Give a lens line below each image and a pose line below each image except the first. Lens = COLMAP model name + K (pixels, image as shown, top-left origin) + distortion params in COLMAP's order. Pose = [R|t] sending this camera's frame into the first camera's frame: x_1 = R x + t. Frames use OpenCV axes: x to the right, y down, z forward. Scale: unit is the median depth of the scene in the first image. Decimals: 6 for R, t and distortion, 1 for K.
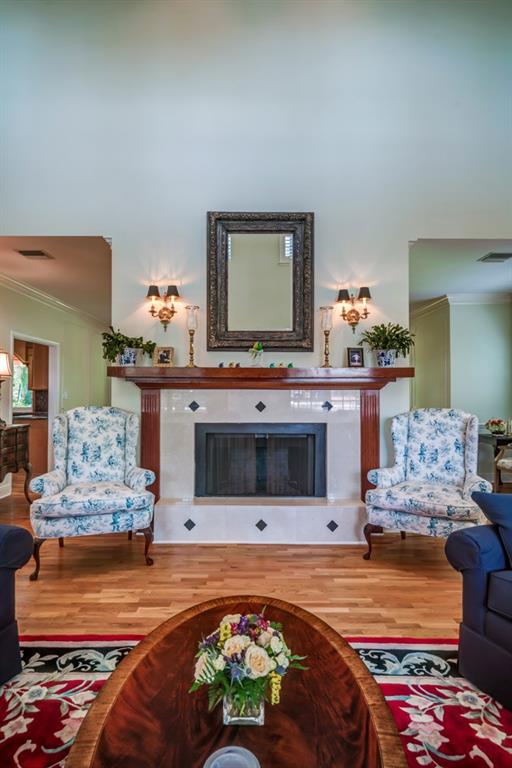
lens RADIAL K [[432.9, 0, 256.1], [0, 432.9, 386.7], [0, 0, 1]] dist [0.006031, 0.001617]
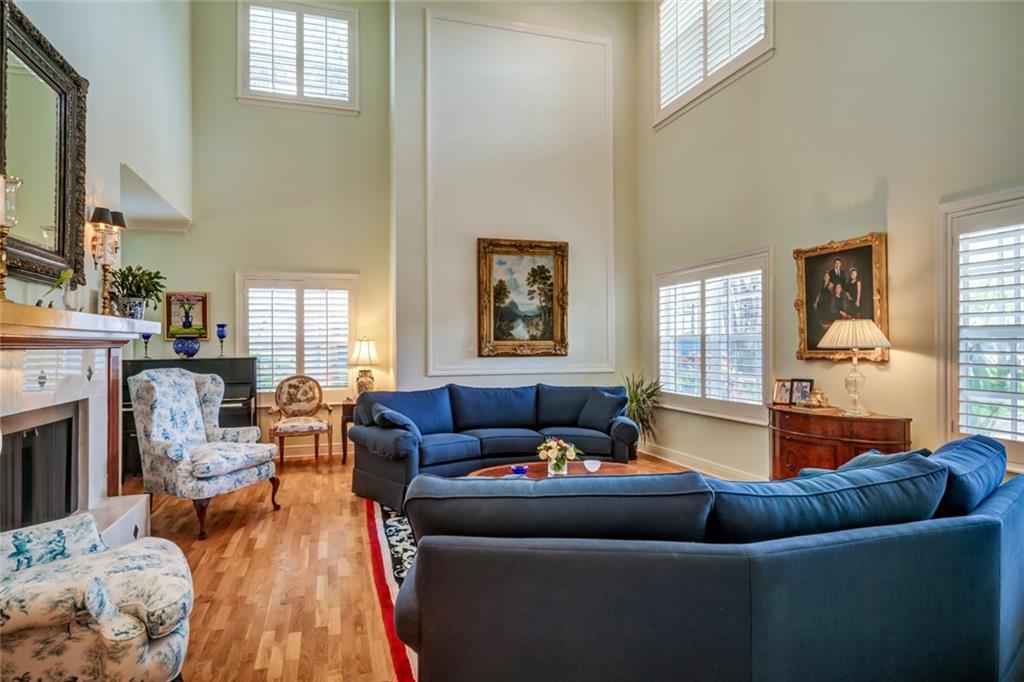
lens RADIAL K [[577.2, 0, 507.8], [0, 577.2, 342.1], [0, 0, 1]] dist [0.006031, 0.001617]
pose [[-0.296316, 0.003368, 0.955084, -0.909074], [-0.009458, 0.999934, -0.006461, -0.002290], [-0.955043, -0.010948, -0.296264, 0.651595]]
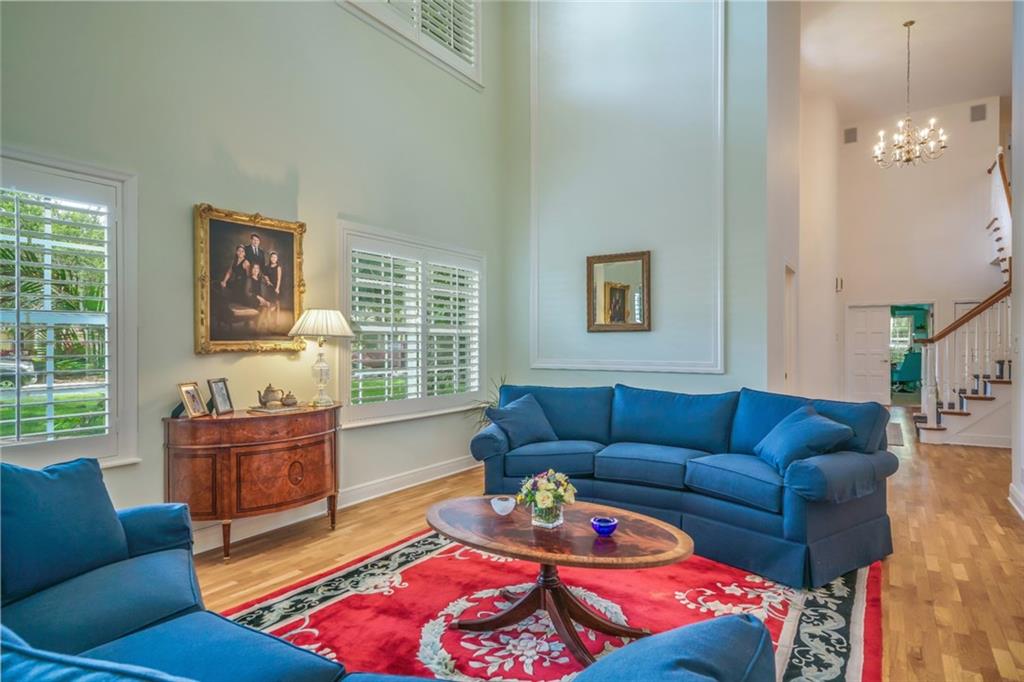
lens RADIAL K [[577.2, 0, 507.8], [0, 577.2, 342.1], [0, 0, 1]] dist [0.006031, 0.001617]
pose [[-0.552179, -0.001474, -0.833724, 0.545722], [0.009874, 0.999917, -0.008307, 0.014948], [0.833667, -0.012819, -0.552119, 0.596046]]
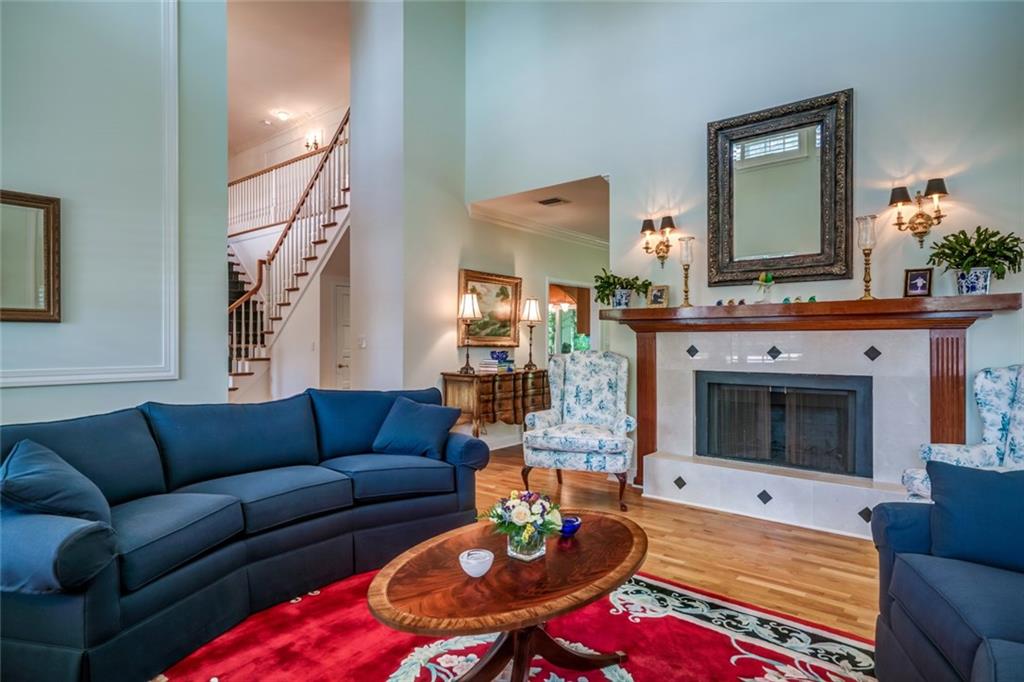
lens RADIAL K [[577.2, 0, 507.8], [0, 577.2, 342.1], [0, 0, 1]] dist [0.006031, 0.001617]
pose [[0.767547, -0.001294, -0.640992, 0.320019], [0.012227, 0.999846, 0.012622, 0.007483], [0.640876, -0.017525, 0.767444, -0.133864]]
